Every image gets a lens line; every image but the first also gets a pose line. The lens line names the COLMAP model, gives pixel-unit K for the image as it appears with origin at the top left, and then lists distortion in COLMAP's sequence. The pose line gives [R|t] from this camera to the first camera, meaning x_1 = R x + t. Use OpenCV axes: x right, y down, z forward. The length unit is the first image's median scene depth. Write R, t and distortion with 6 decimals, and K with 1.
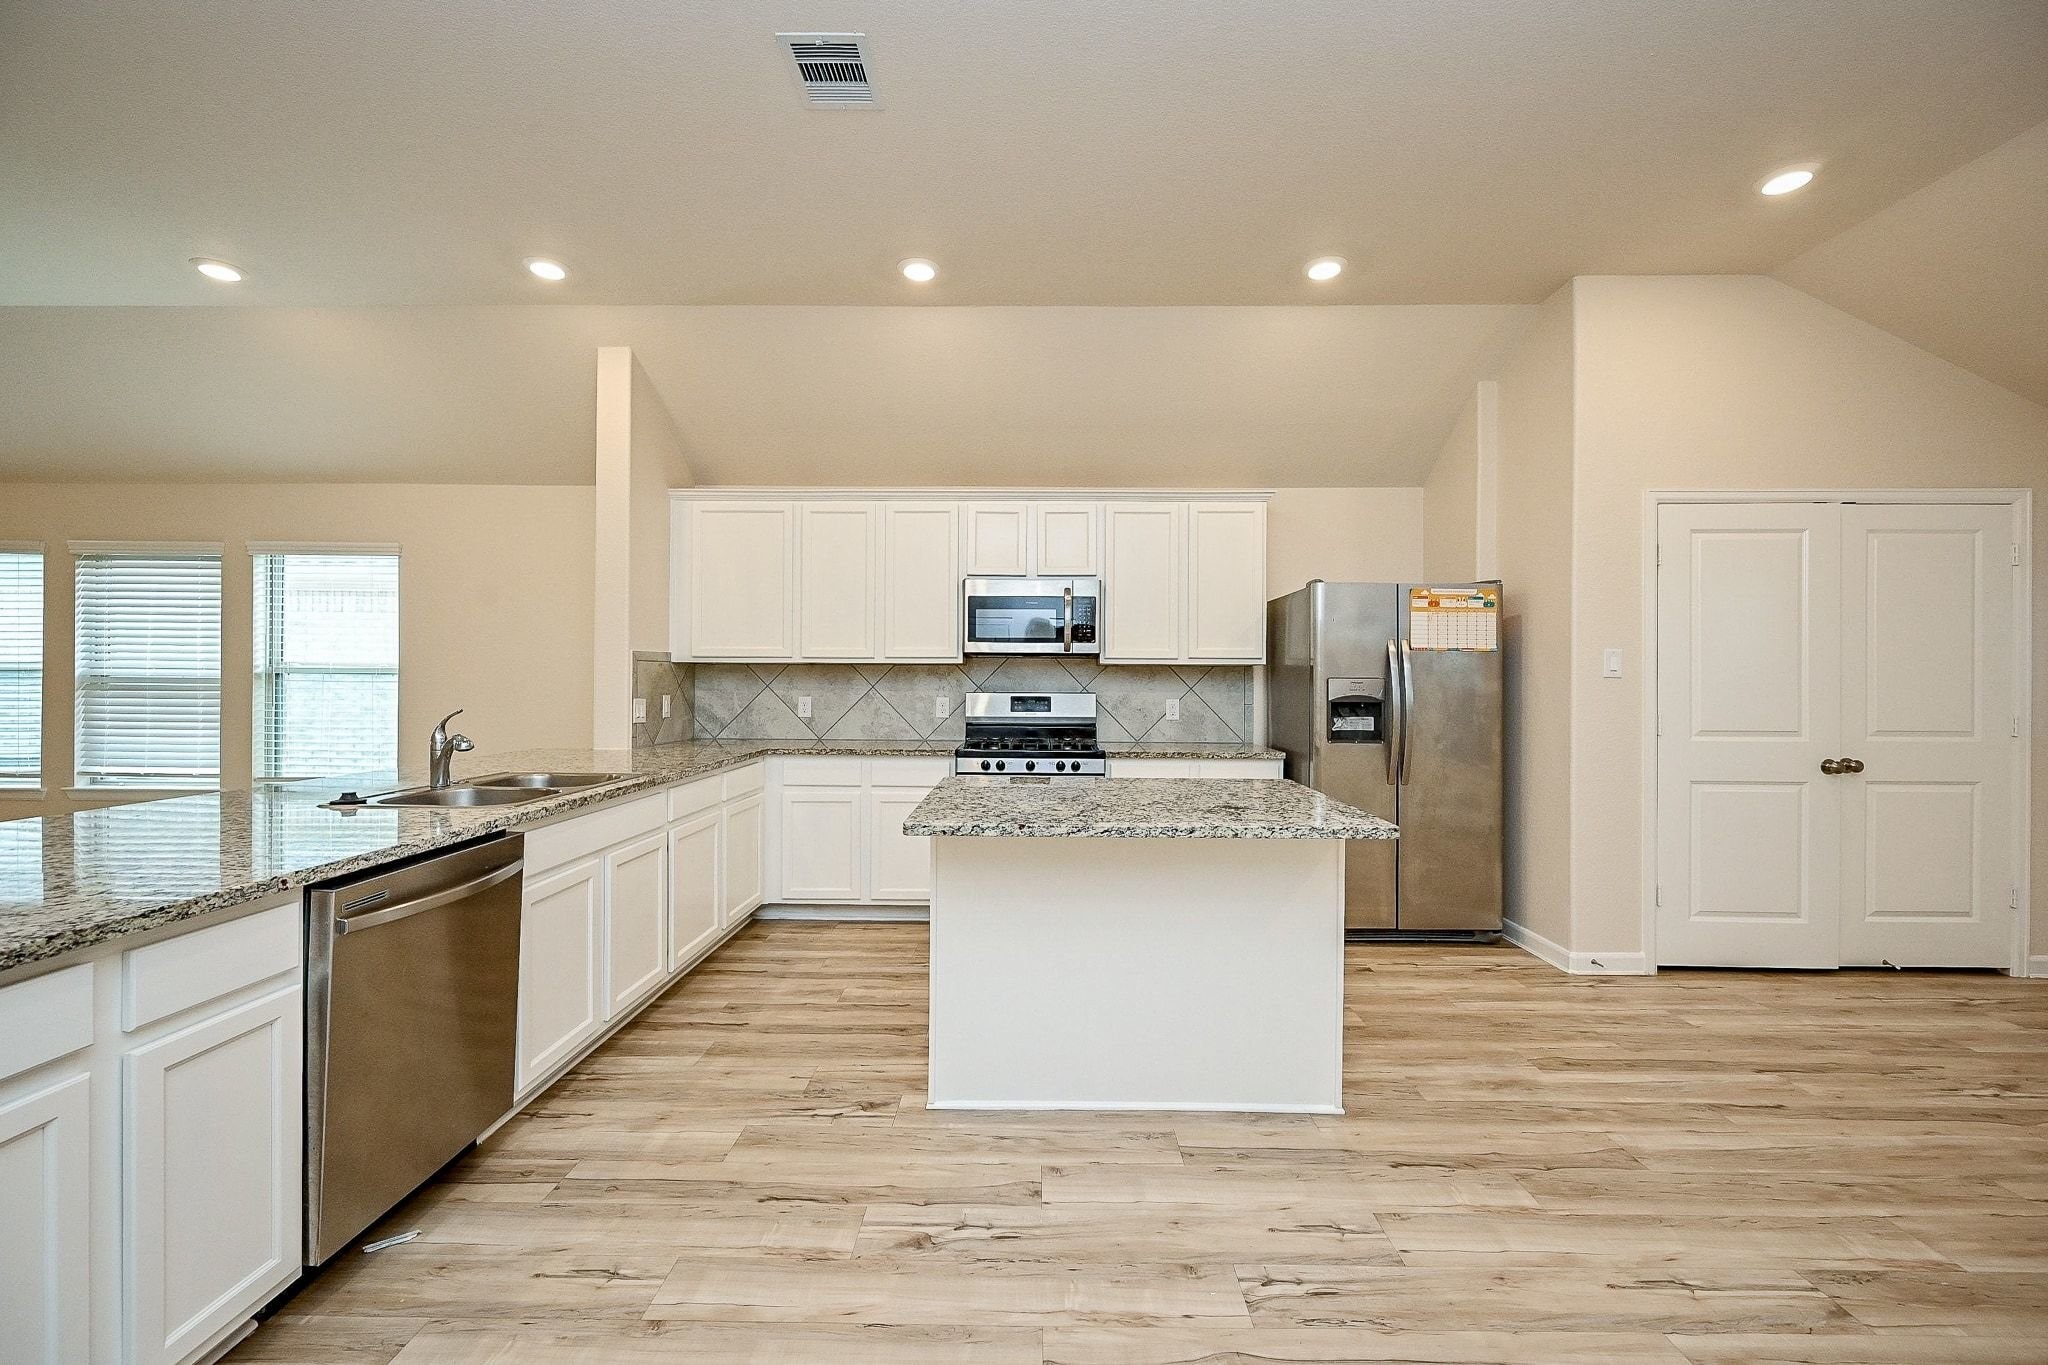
lens RADIAL K [[813.1, 0, 1026.6], [0, 813.1, 689.9], [0, 0, 1]] dist [-0.001723, -0.000242]
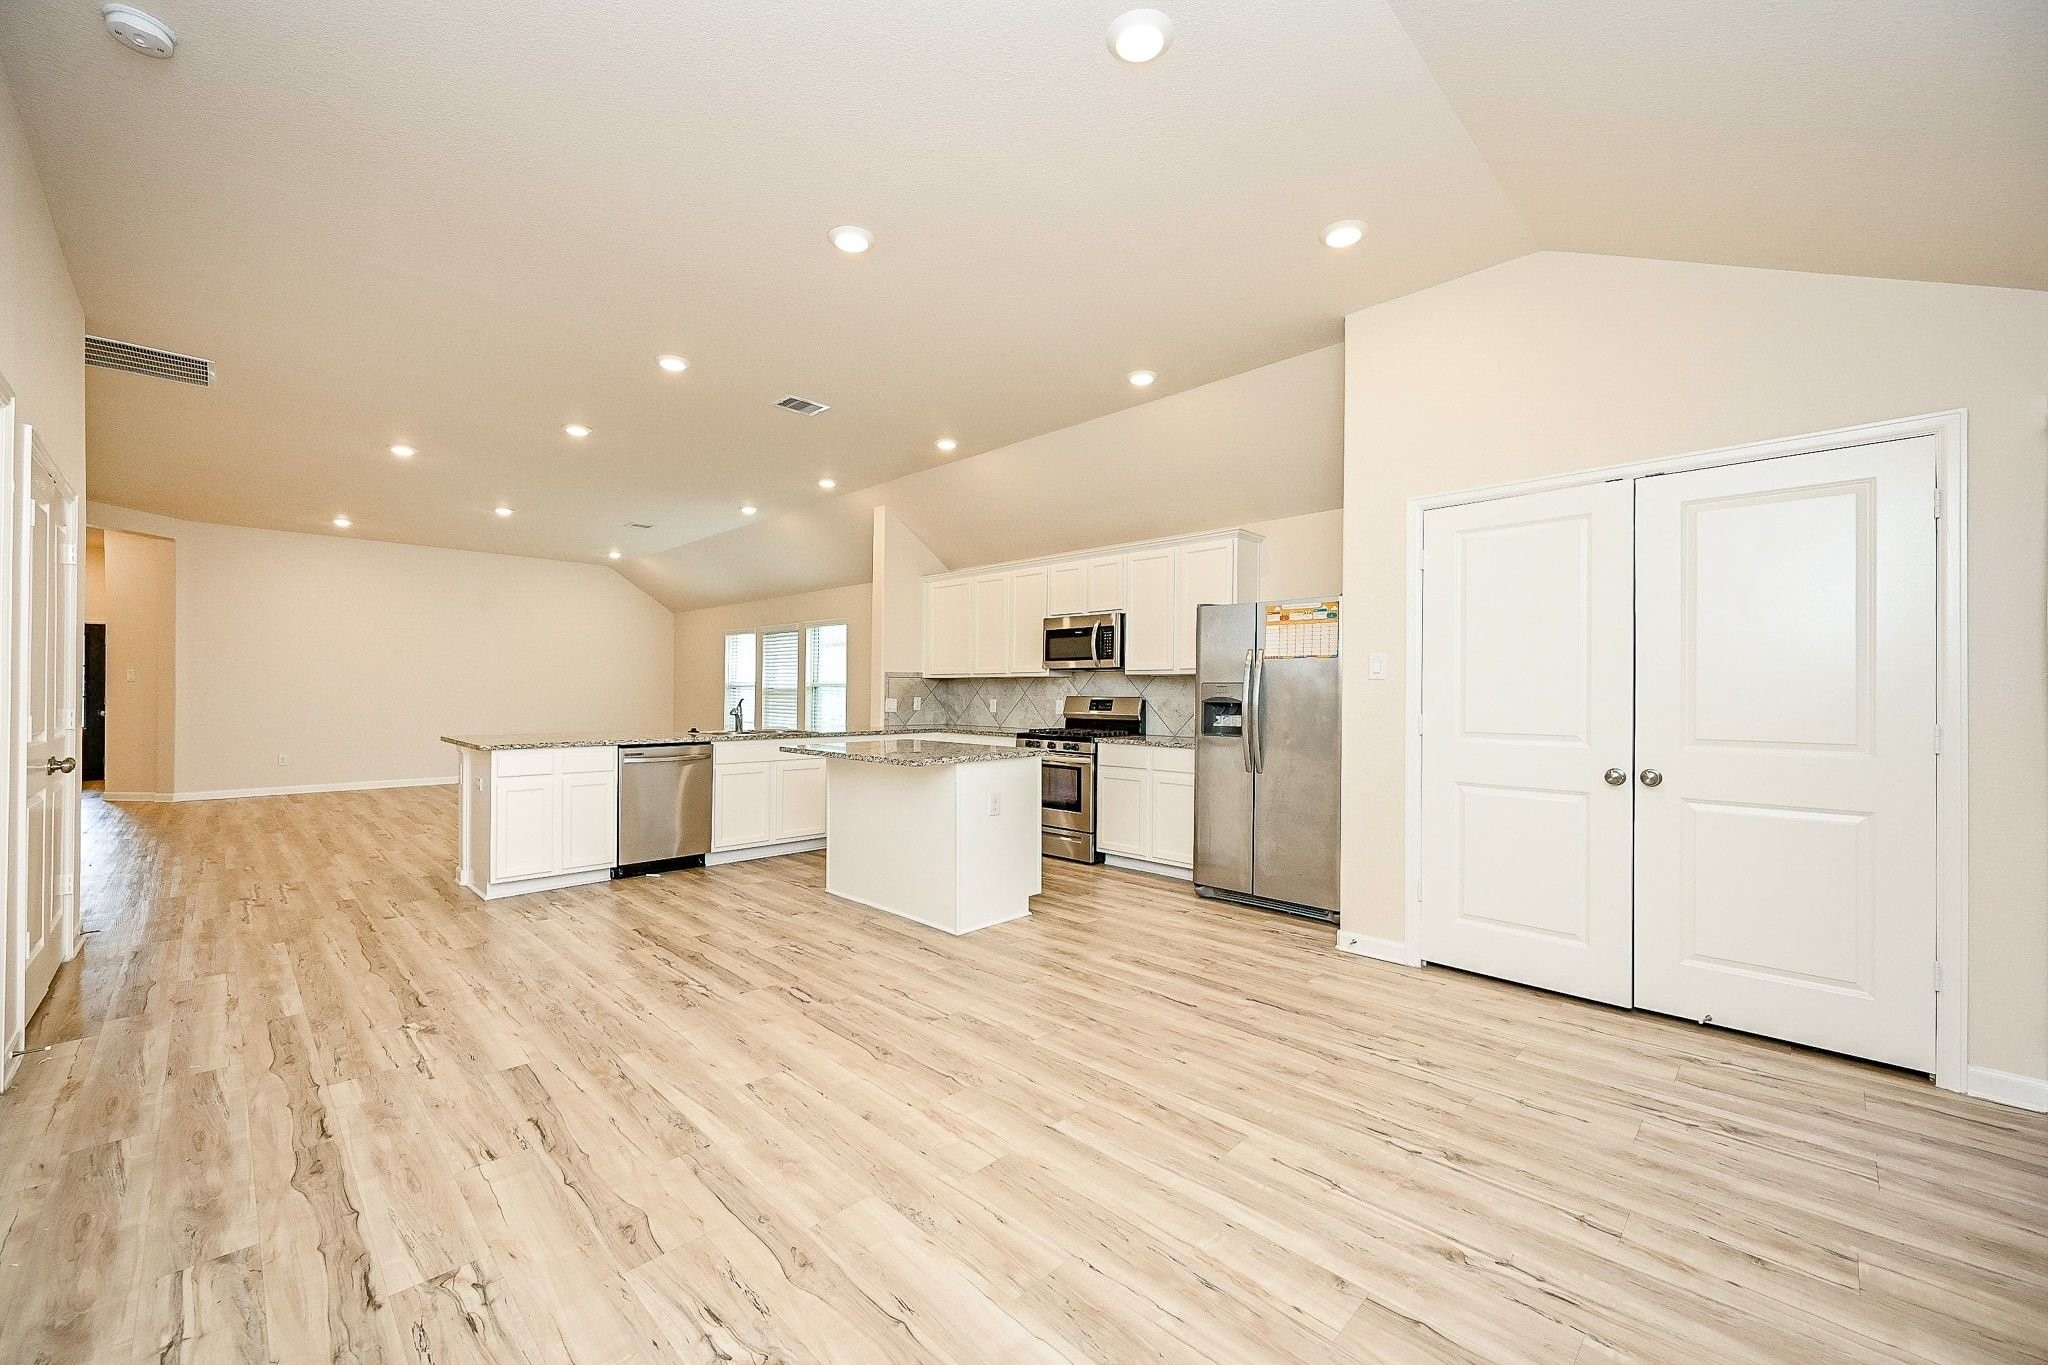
lens RADIAL K [[813.1, 0, 1026.6], [0, 813.1, 689.9], [0, 0, 1]] dist [-0.001723, -0.000242]
pose [[0.715797, -0.004498, -0.698294, 1.133341], [-0.009812, 0.999816, -0.016498, 0.020694], [0.698239, 0.018660, 0.715621, -0.089219]]
